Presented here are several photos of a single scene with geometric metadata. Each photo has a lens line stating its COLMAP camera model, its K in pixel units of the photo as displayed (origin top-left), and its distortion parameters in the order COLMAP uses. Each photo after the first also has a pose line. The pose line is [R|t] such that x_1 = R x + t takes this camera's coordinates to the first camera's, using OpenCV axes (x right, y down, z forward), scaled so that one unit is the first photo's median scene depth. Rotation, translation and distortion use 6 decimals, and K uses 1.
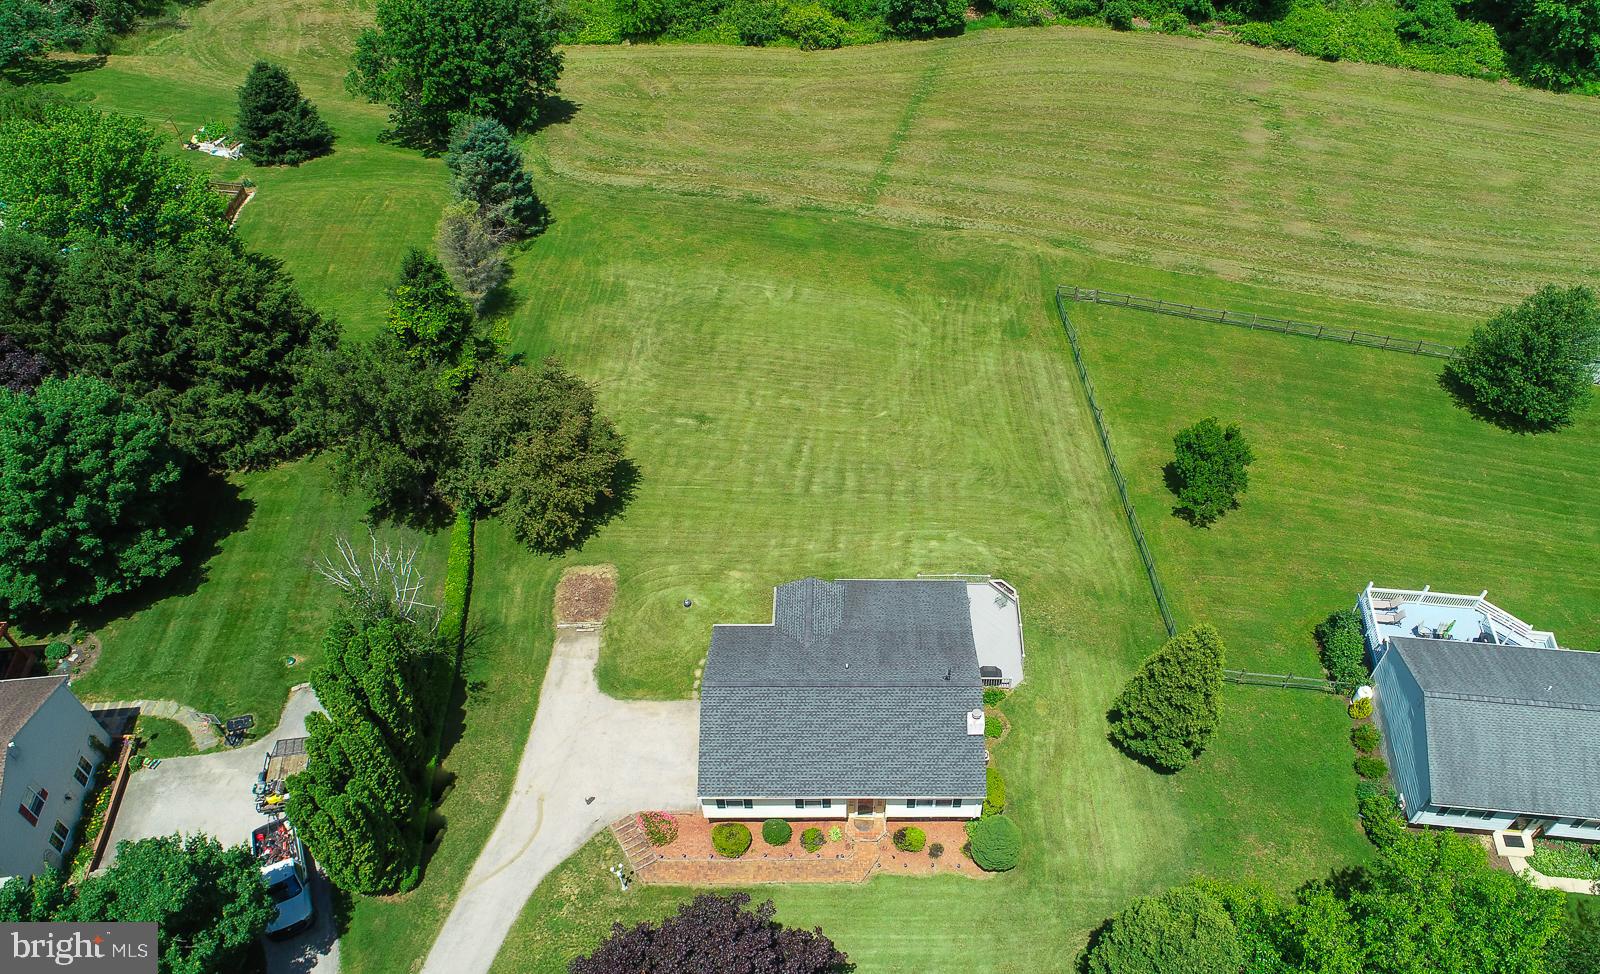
lens RADIAL K [[1163.0, 0, 876.9], [0, 1163.0, 492.0], [0, 0, 1]] dist [0.001031, -0.002479]
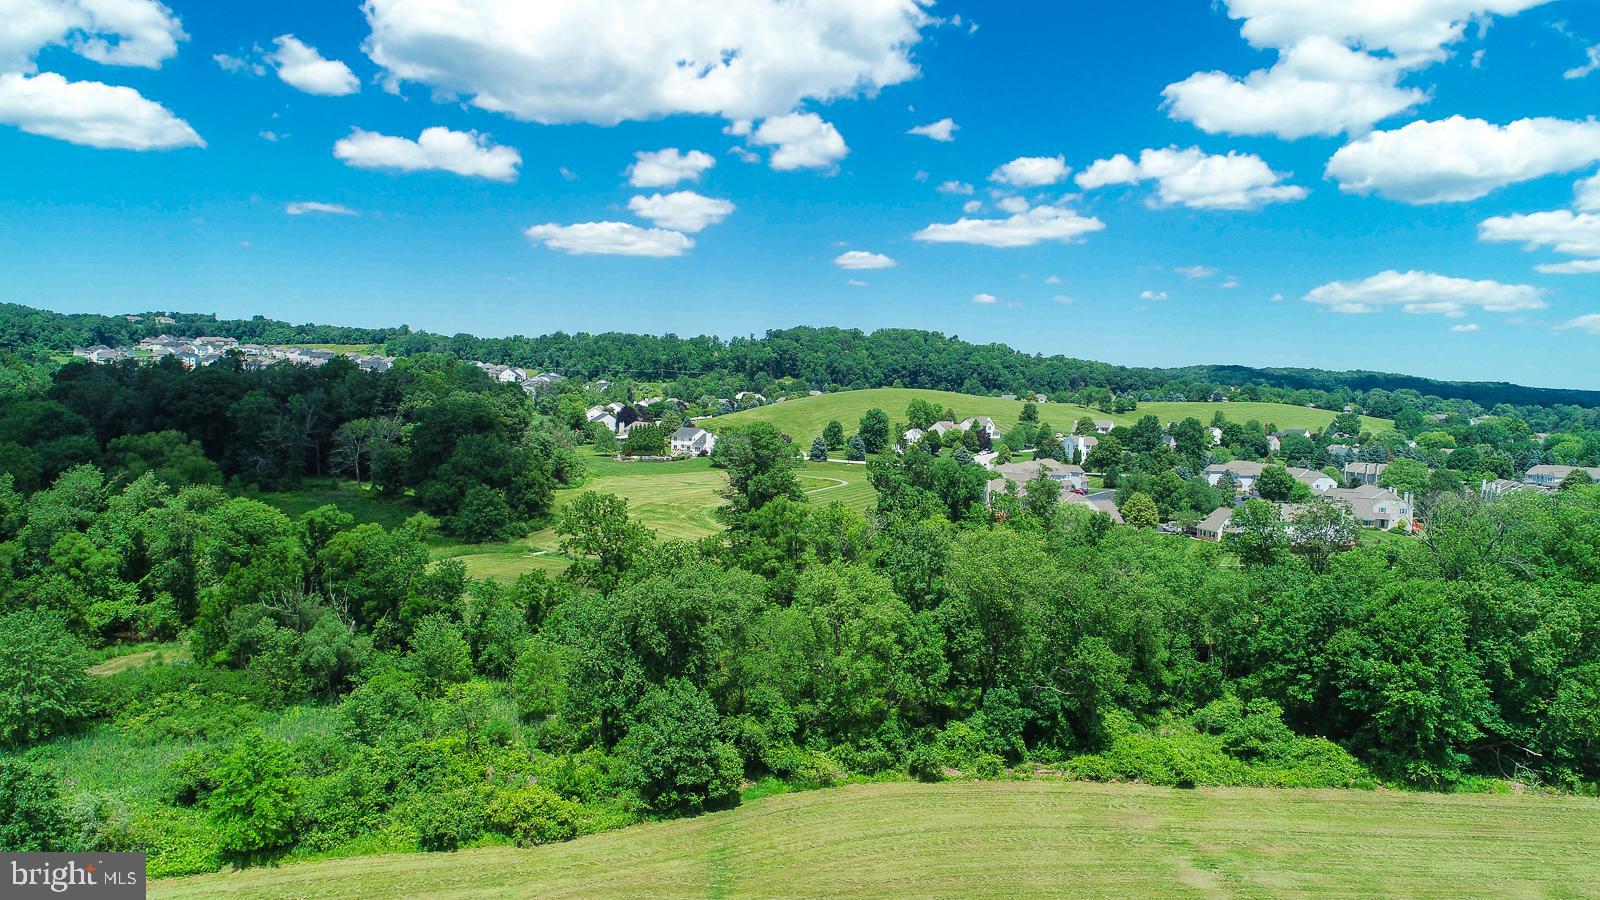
lens RADIAL K [[1079.9, 0, 796.4], [0, 1079.9, 452.6], [0, 0, 1]] dist [-0.000294, 0.004072]
pose [[0.956848, -0.009394, 0.290436, -0.113977], [0.207326, 0.722390, -0.659673, -0.128330], [-0.203612, 0.691422, 0.693165, 0.480587]]
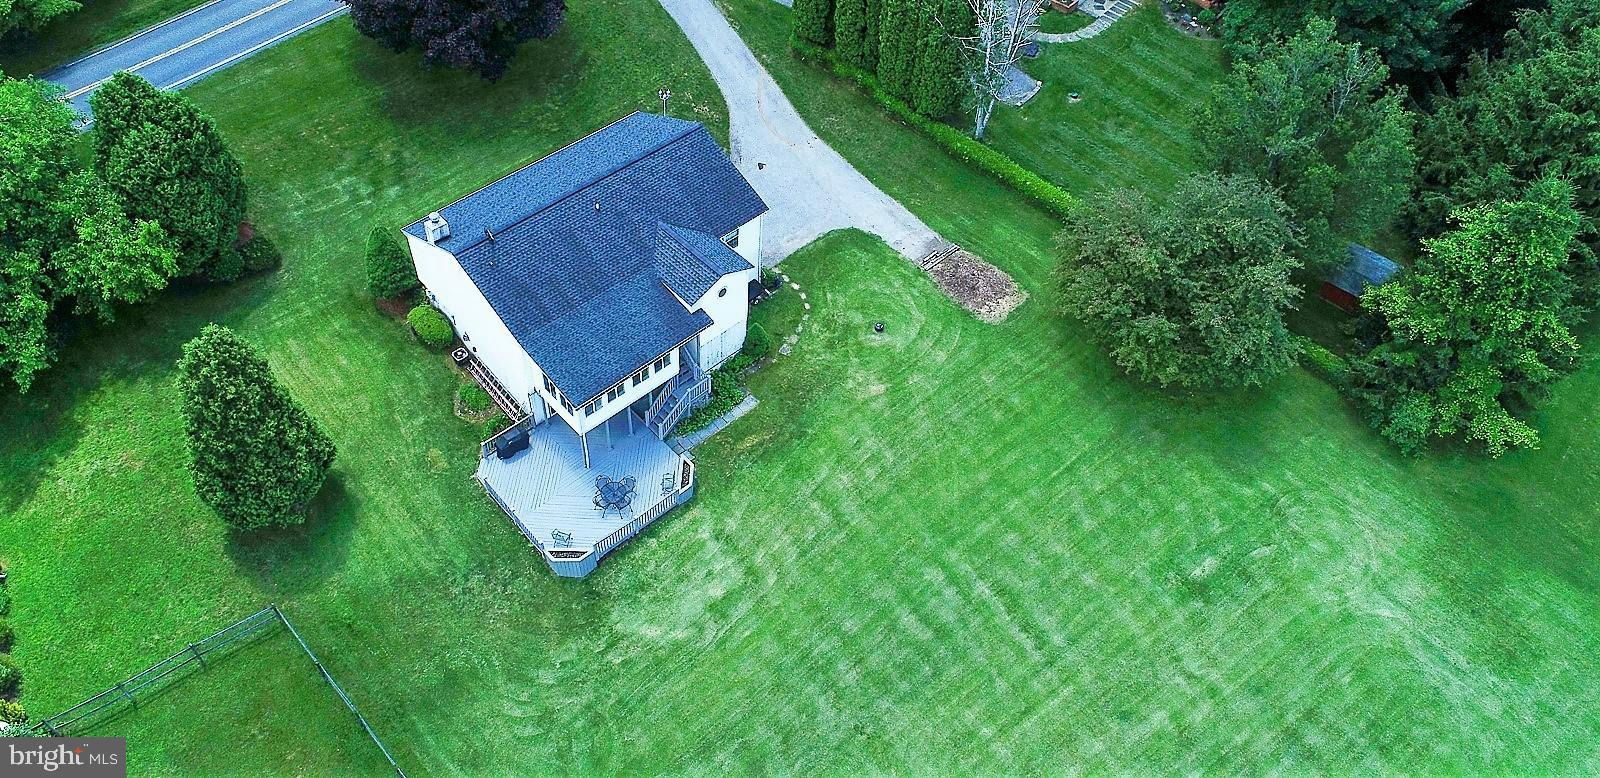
lens RADIAL K [[1116.4, 0, 727.6], [0, 1116.4, 329.9], [0, 0, 1]] dist [0.003199, -0.004587]
pose [[-0.763343, 0.456384, -0.457188, 0.186118], [-0.494608, 0.042338, 0.868084, -0.356590], [0.415536, 0.888775, 0.193413, 0.538786]]
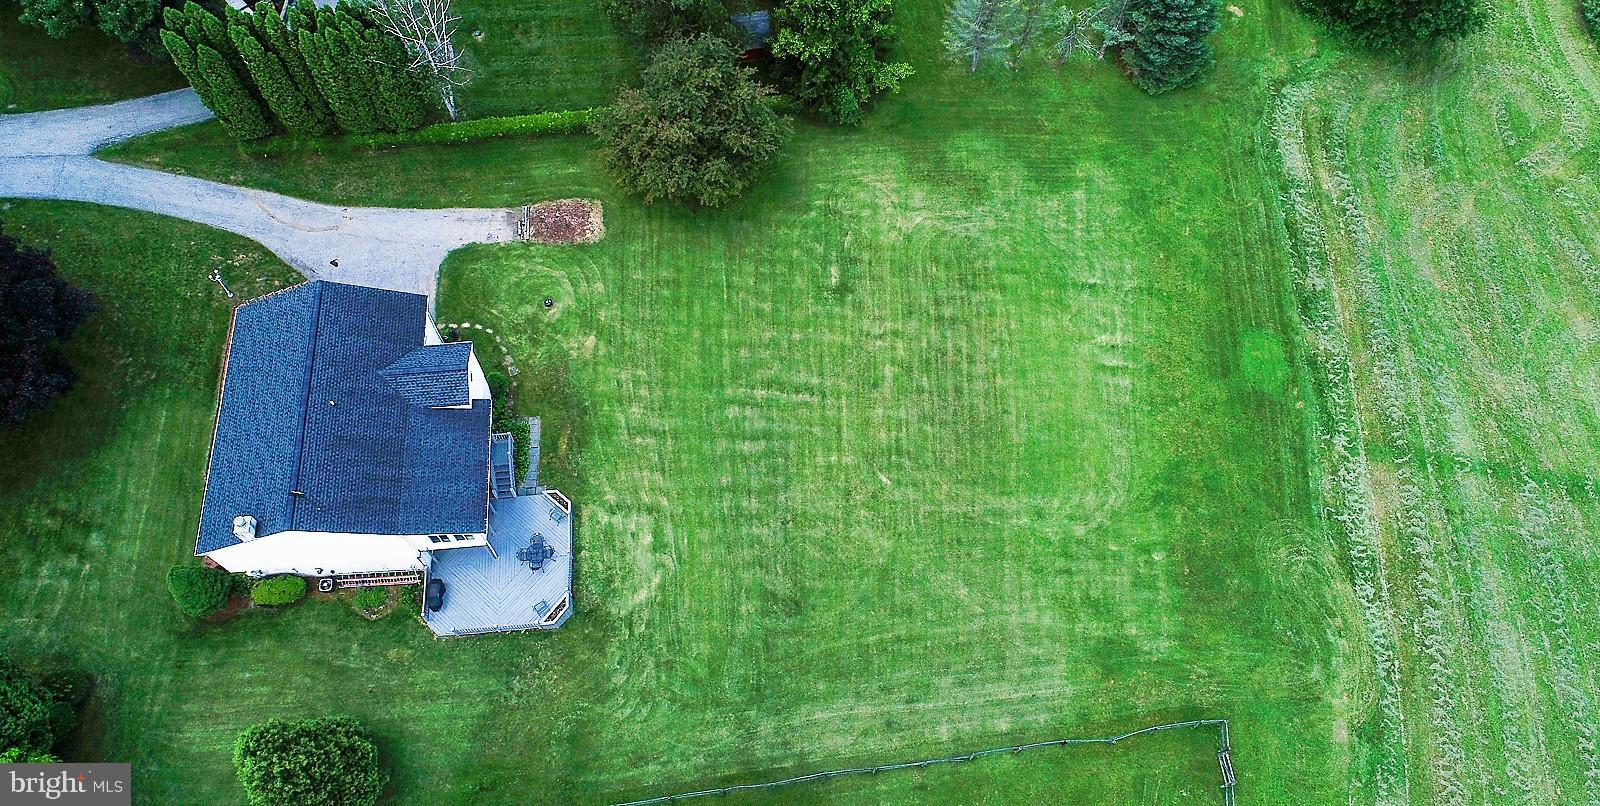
lens RADIAL K [[1014.1, 0, 797.6], [0, 1014.1, 405.7], [0, 0, 1]] dist [0.002205, -0.002767]
pose [[0.082544, 0.881756, -0.464427, 0.227476], [-0.752911, 0.360492, 0.550609, -0.346073], [0.652925, 0.304223, 0.693641, 0.374743]]
